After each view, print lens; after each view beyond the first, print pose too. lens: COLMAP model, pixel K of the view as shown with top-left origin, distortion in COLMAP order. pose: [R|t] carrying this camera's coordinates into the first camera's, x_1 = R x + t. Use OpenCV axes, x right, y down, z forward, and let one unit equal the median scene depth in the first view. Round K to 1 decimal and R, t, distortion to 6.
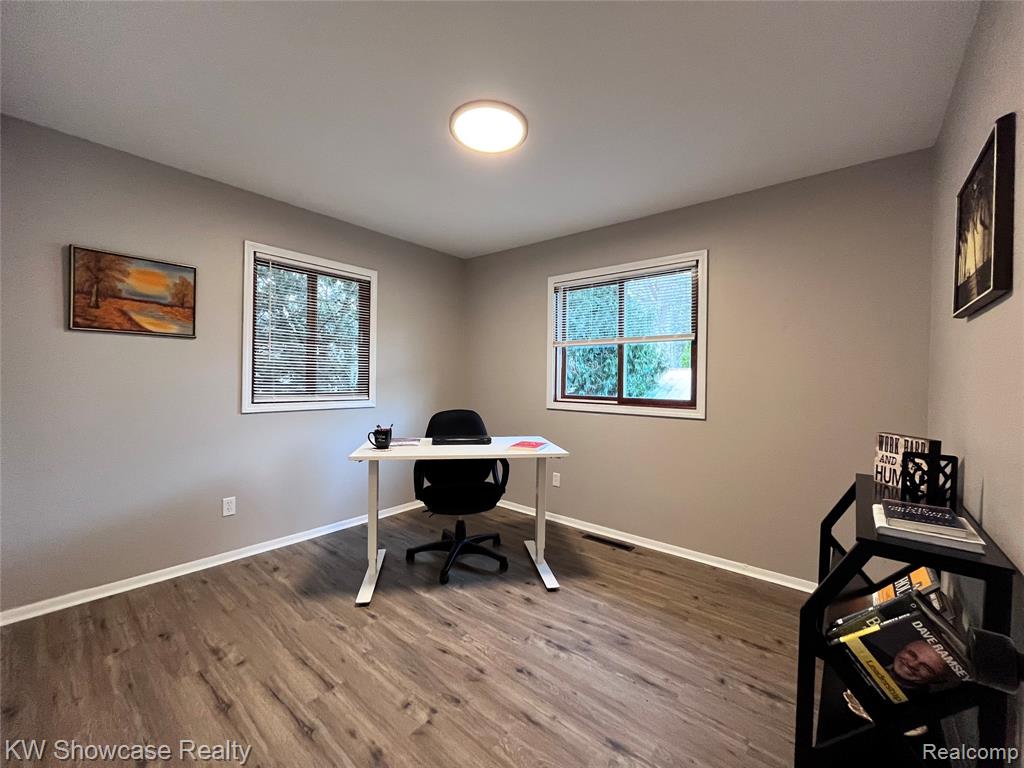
lens RADIAL K [[414.0, 0, 508.7], [0, 414.0, 381.0], [0, 0, 1]] dist [-0.000282, -0.000564]
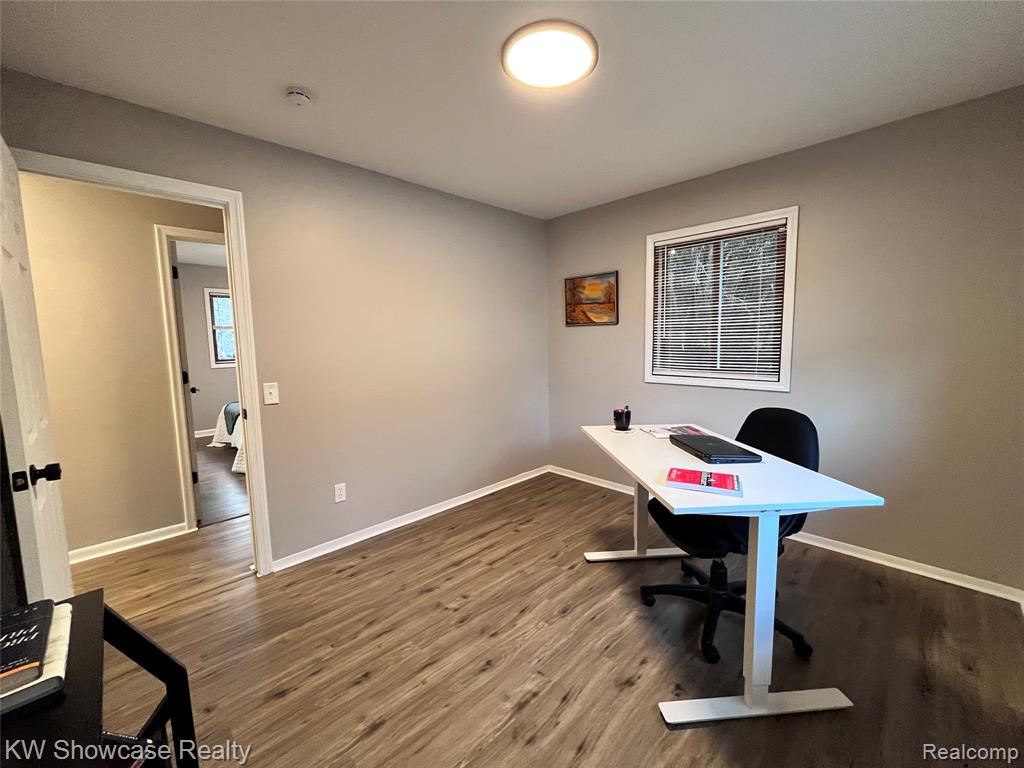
lens RADIAL K [[414.0, 0, 516.8], [0, 414.0, 383.6], [0, 0, 1]] dist [-0.000282, -0.000564]
pose [[-0.087785, 0.094469, -0.991650, 0.769618], [0.007700, 0.995528, 0.094157, -0.046602], [0.996110, 0.000630, -0.088120, 0.945290]]
